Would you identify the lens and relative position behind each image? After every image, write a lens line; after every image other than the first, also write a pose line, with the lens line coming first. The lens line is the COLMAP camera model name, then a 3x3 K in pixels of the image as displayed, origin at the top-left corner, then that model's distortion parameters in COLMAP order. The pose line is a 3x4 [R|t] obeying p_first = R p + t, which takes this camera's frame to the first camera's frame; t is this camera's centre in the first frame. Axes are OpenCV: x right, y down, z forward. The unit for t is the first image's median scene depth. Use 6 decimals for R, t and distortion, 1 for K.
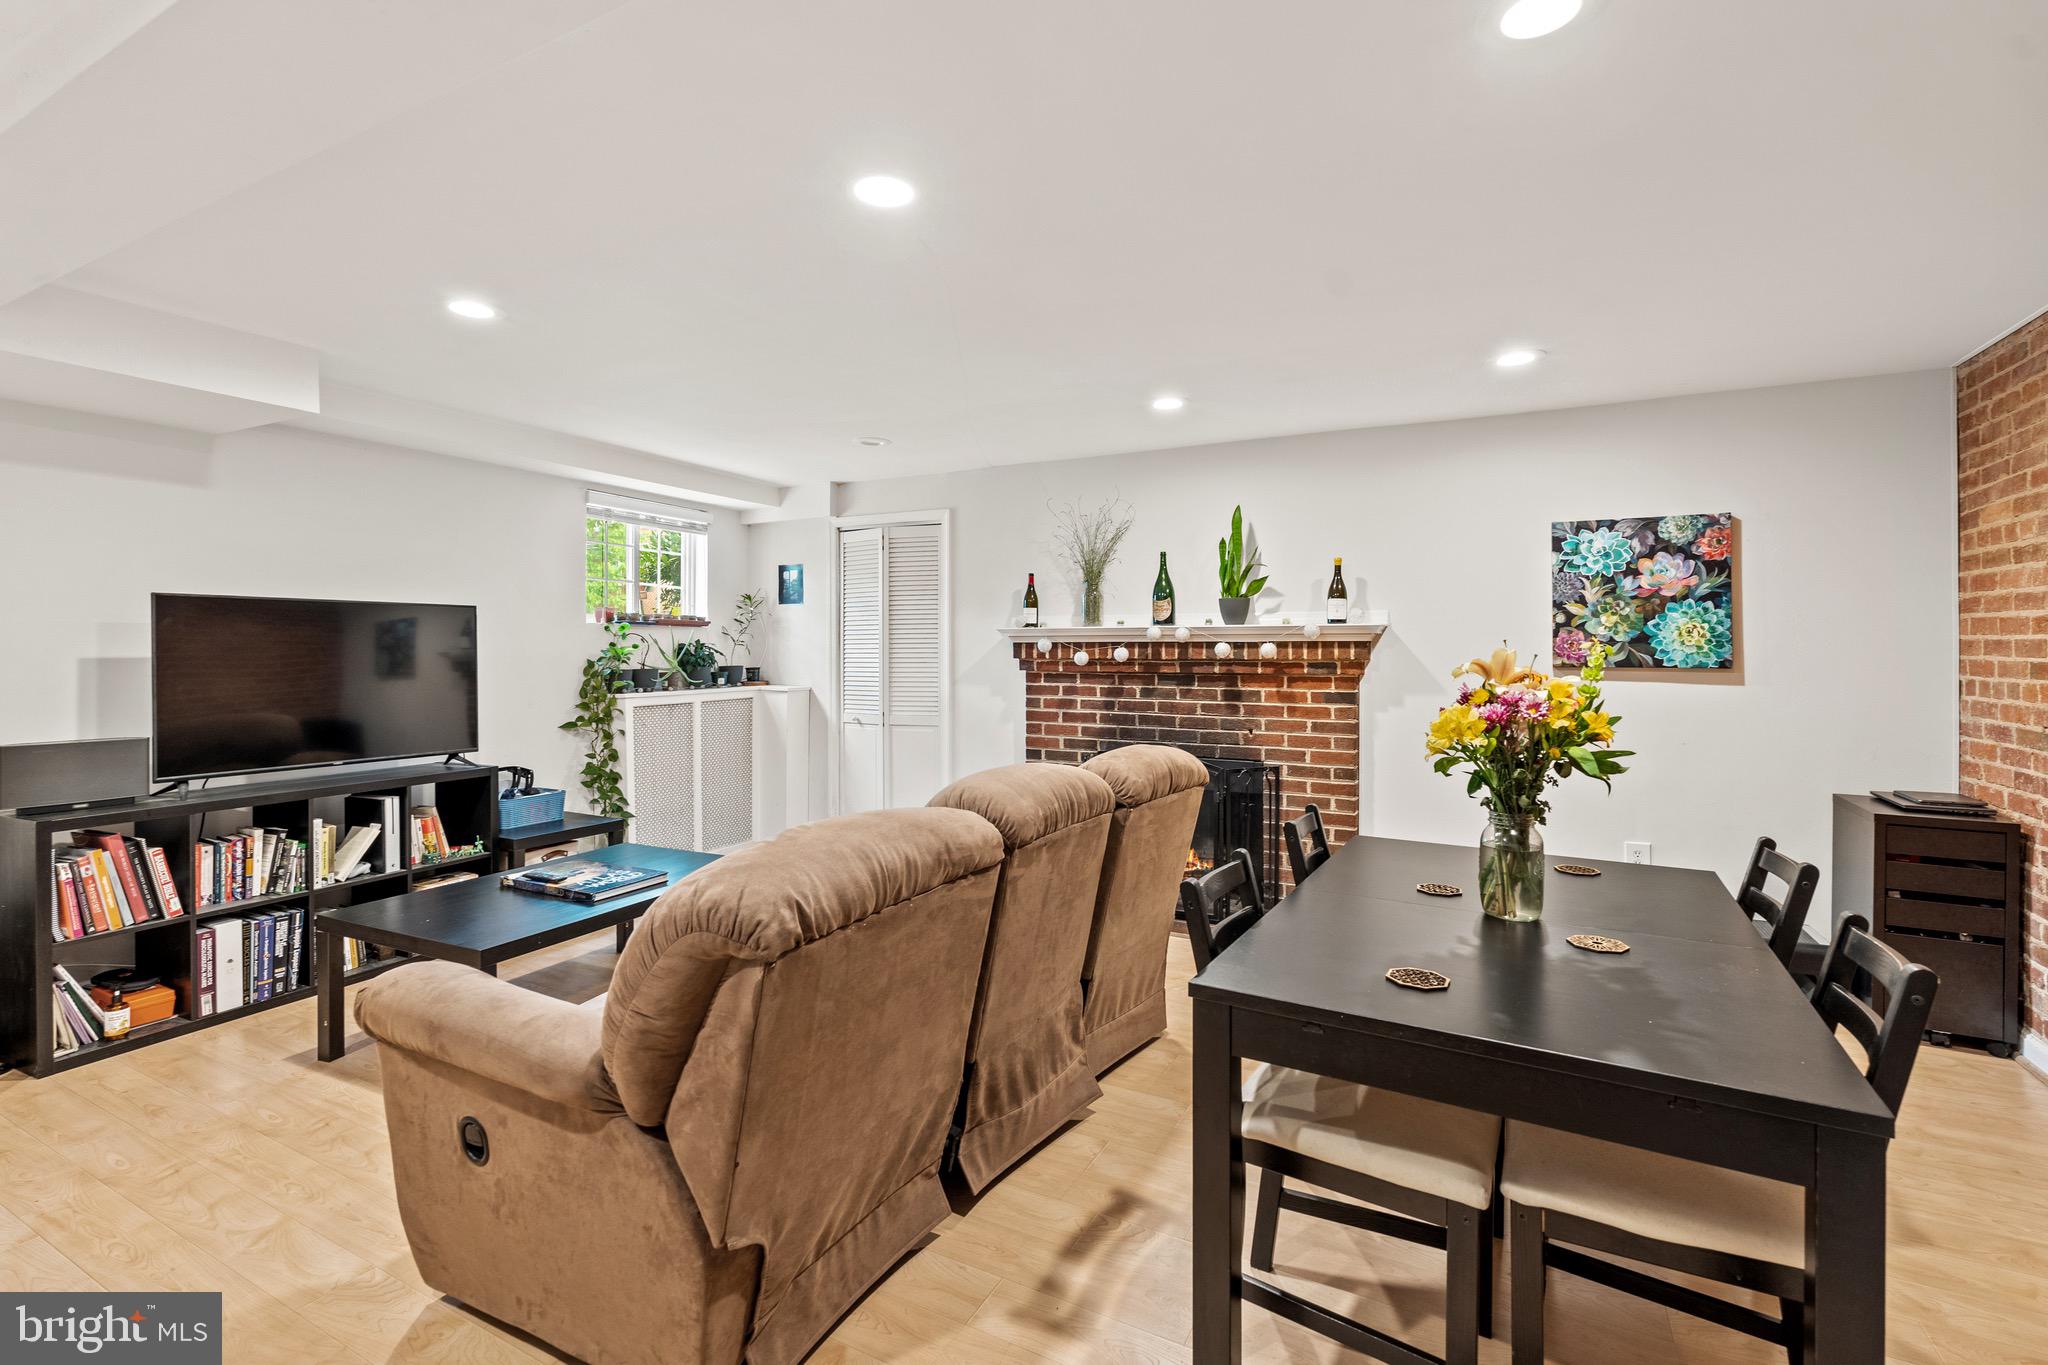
lens RADIAL K [[925.3, 0, 1000.3], [0, 925.3, 648.3], [0, 0, 1]] dist [-0.001548, 0.000434]
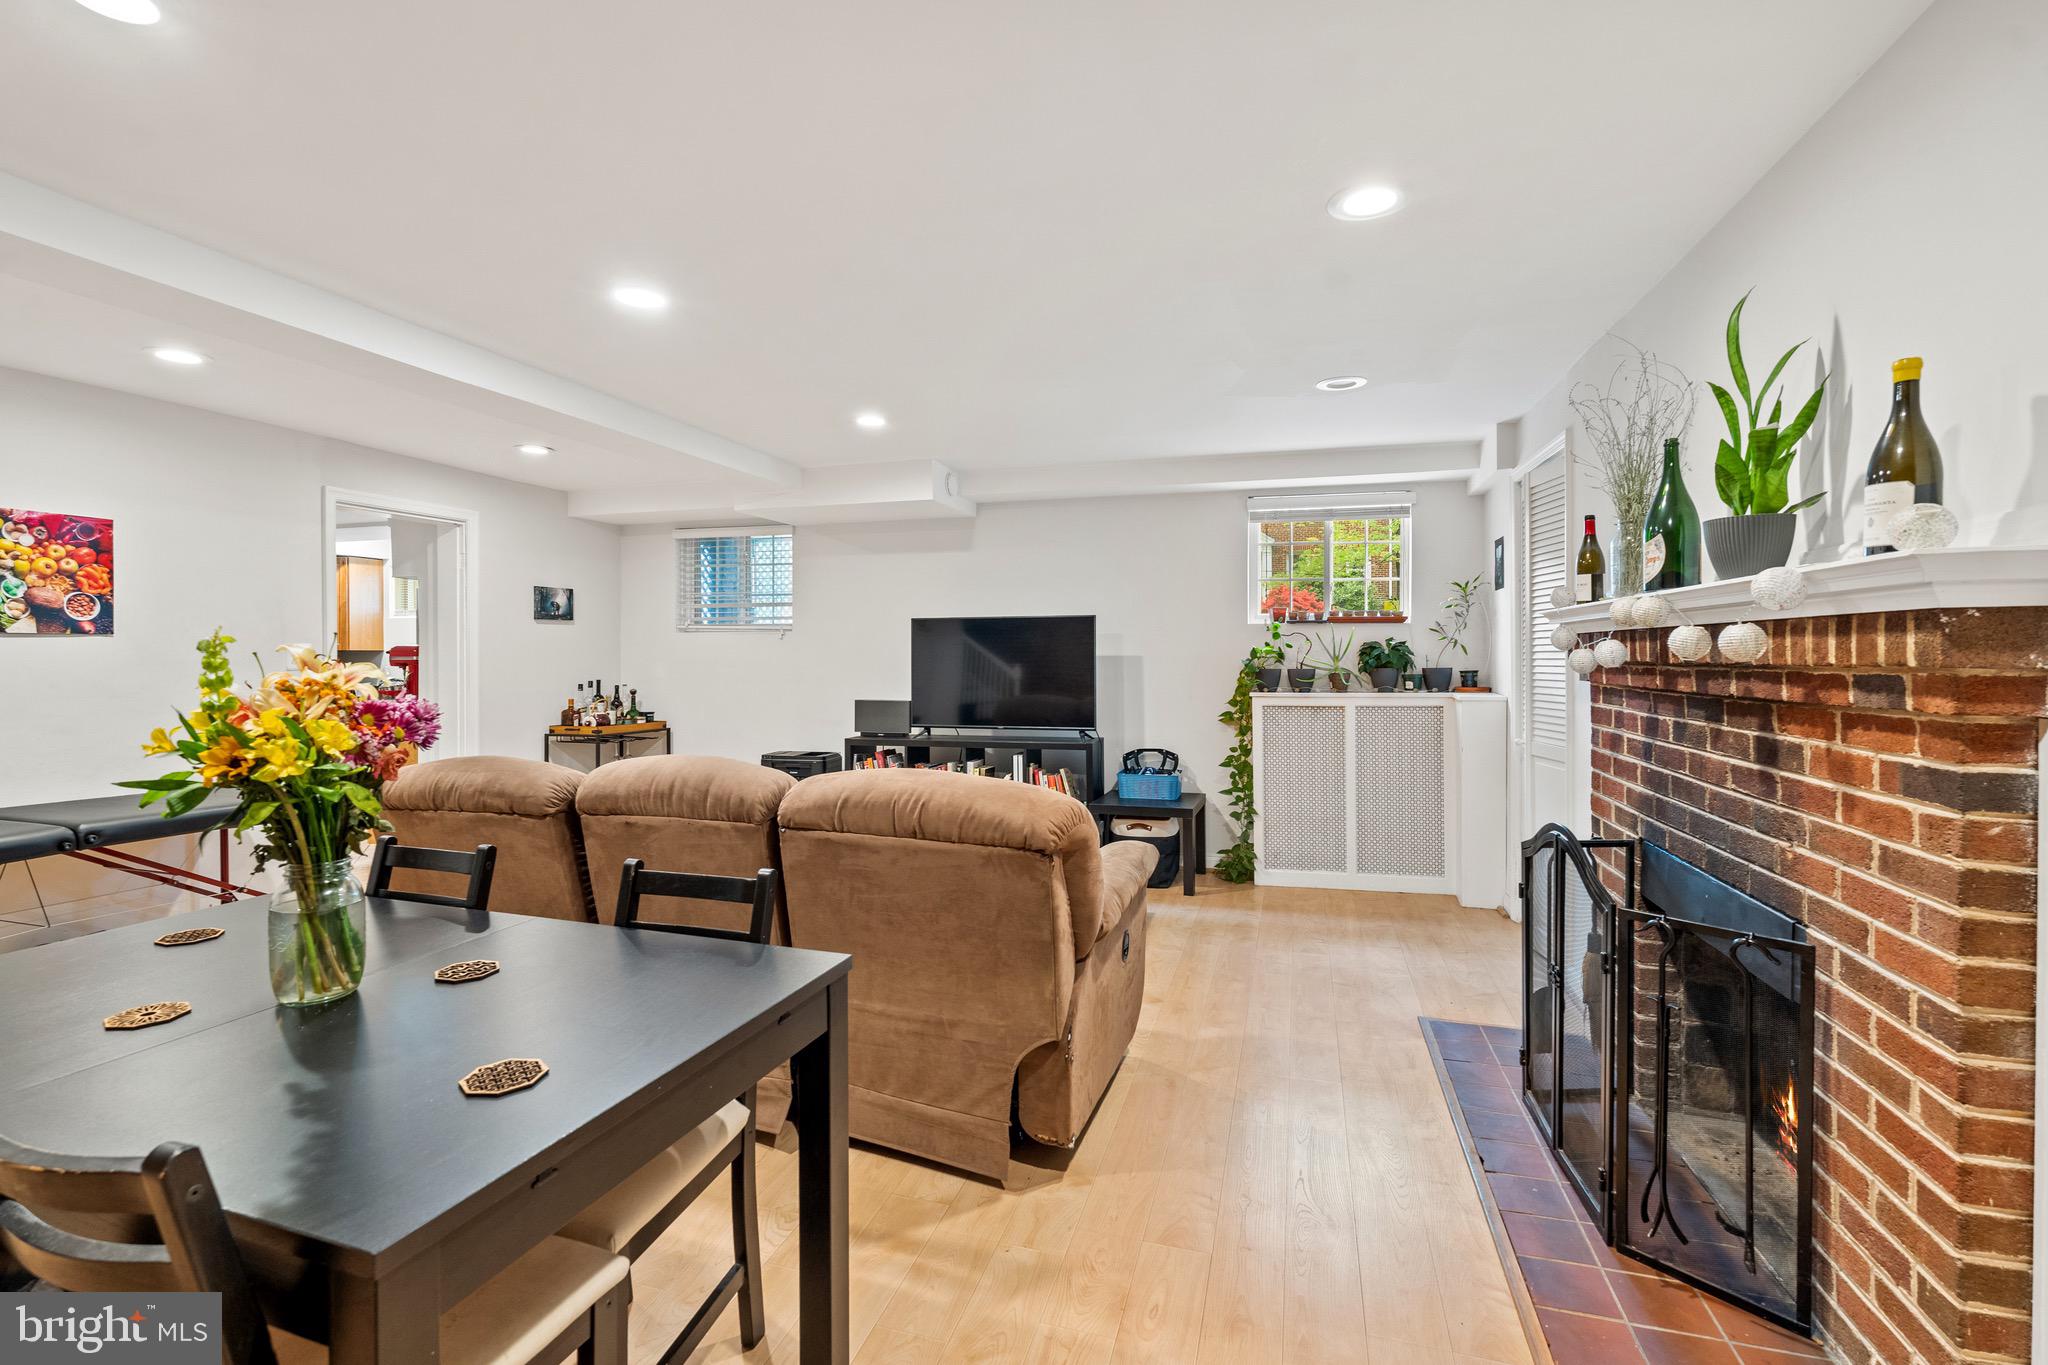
lens RADIAL K [[924.6, 0, 1017.4], [0, 924.6, 648.5], [0, 0, 1]] dist [-0.004876, 0.000164]
pose [[0.200417, -0.005133, -0.979697, 0.682260], [0.005104, 0.999978, -0.004195, 0.005771], [0.979697, -0.004160, 0.200439, 0.682210]]
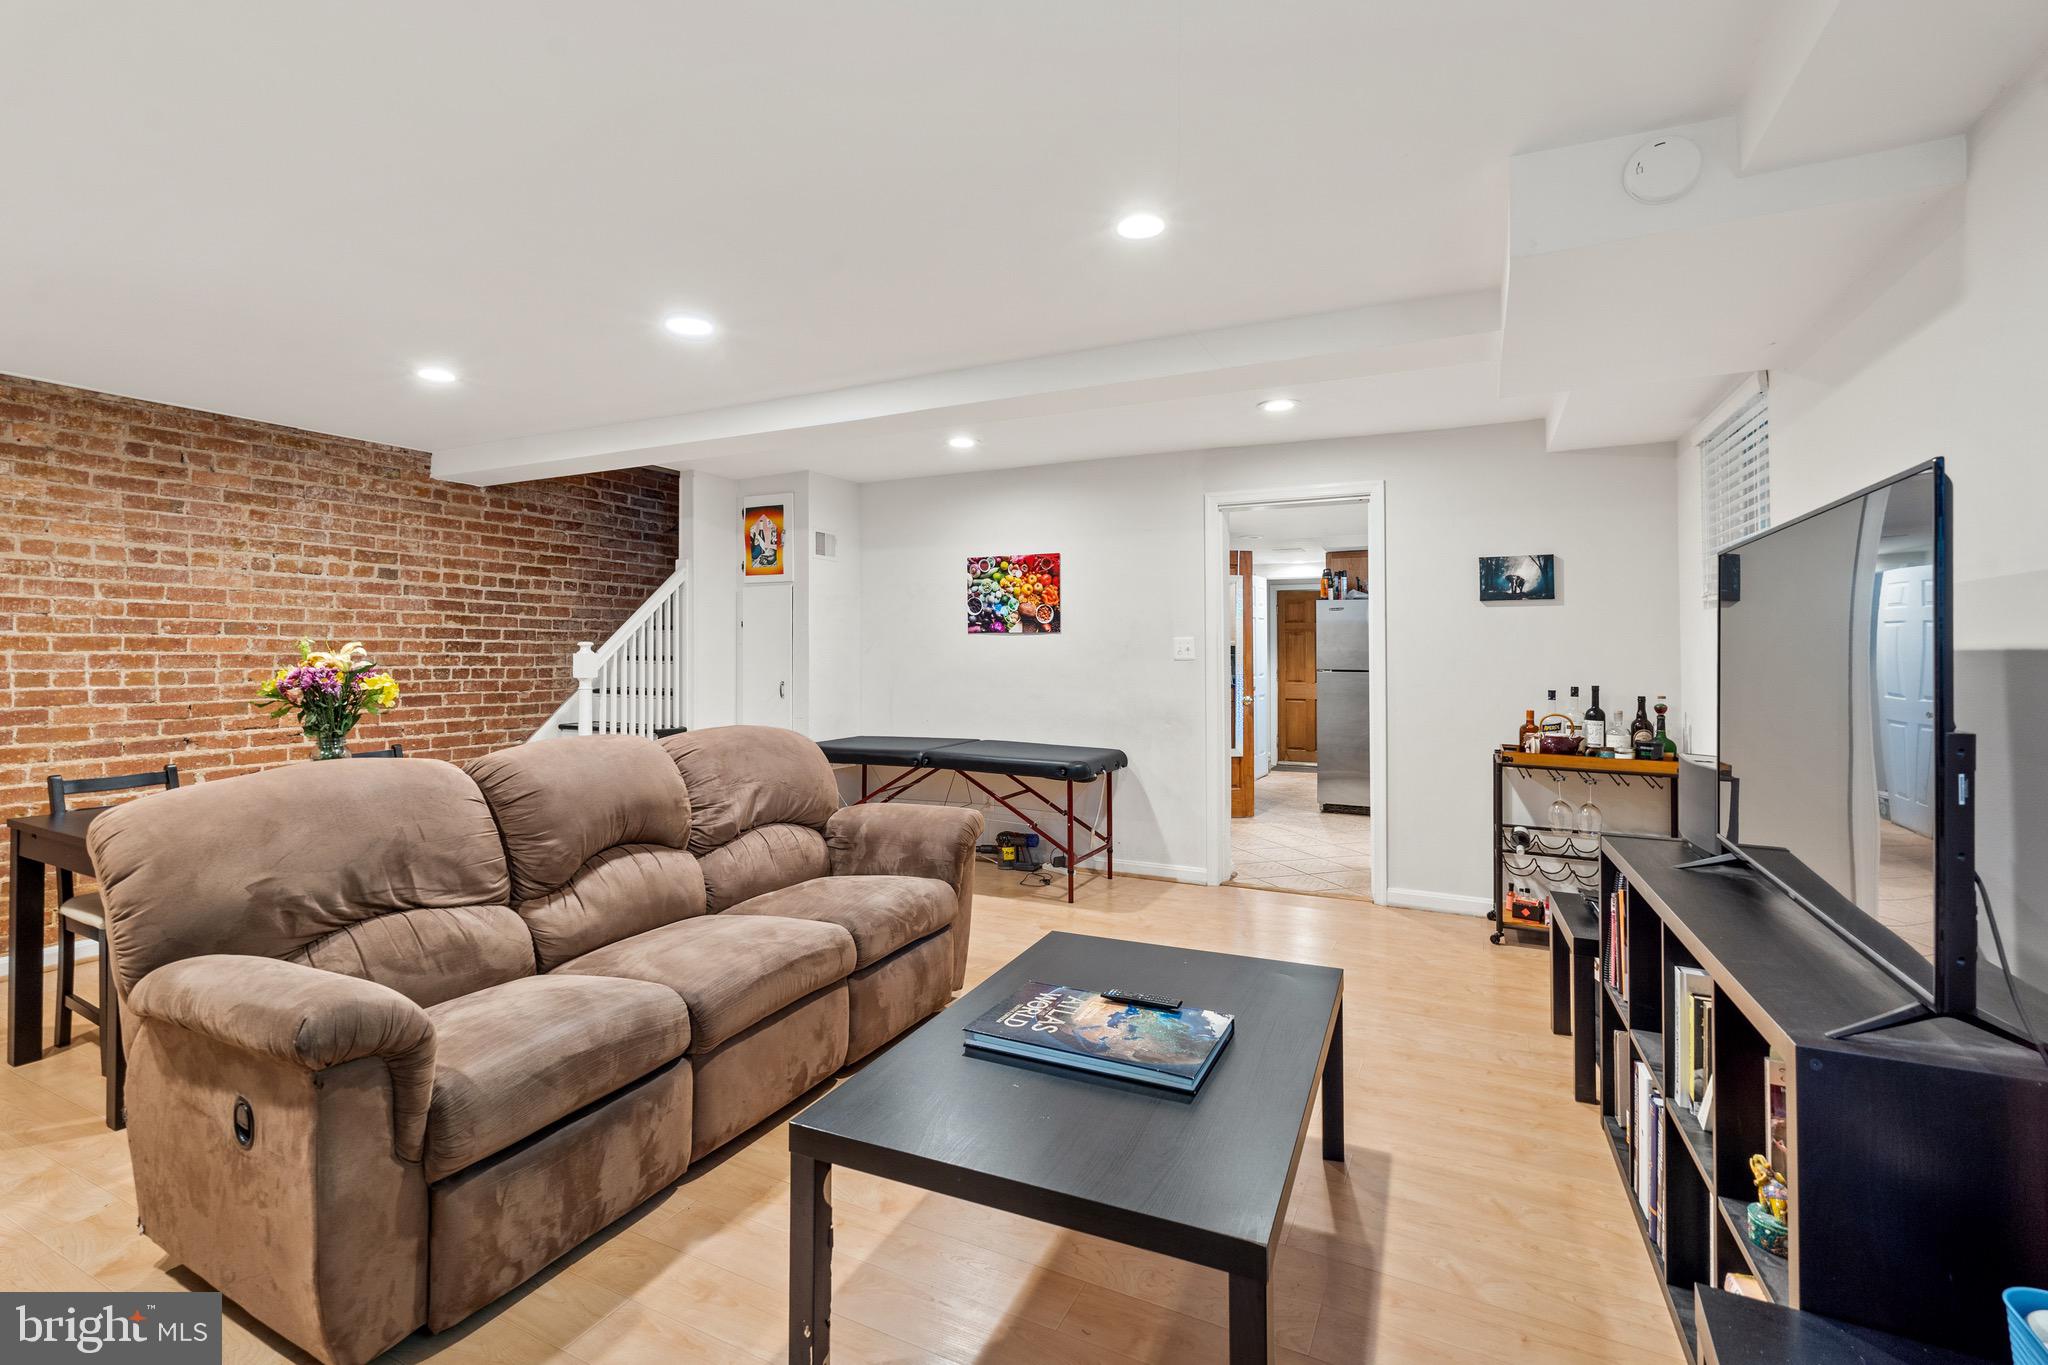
lens RADIAL K [[917.6, 0, 1015.8], [0, 917.6, 628.8], [0, 0, 1]] dist [-0.004463, -0.000951]
pose [[-0.999594, -0.000619, -0.028486, -0.321048], [0.000003, 0.999762, -0.021823, 0.006775], [0.028493, -0.021814, -0.999356, 1.312904]]
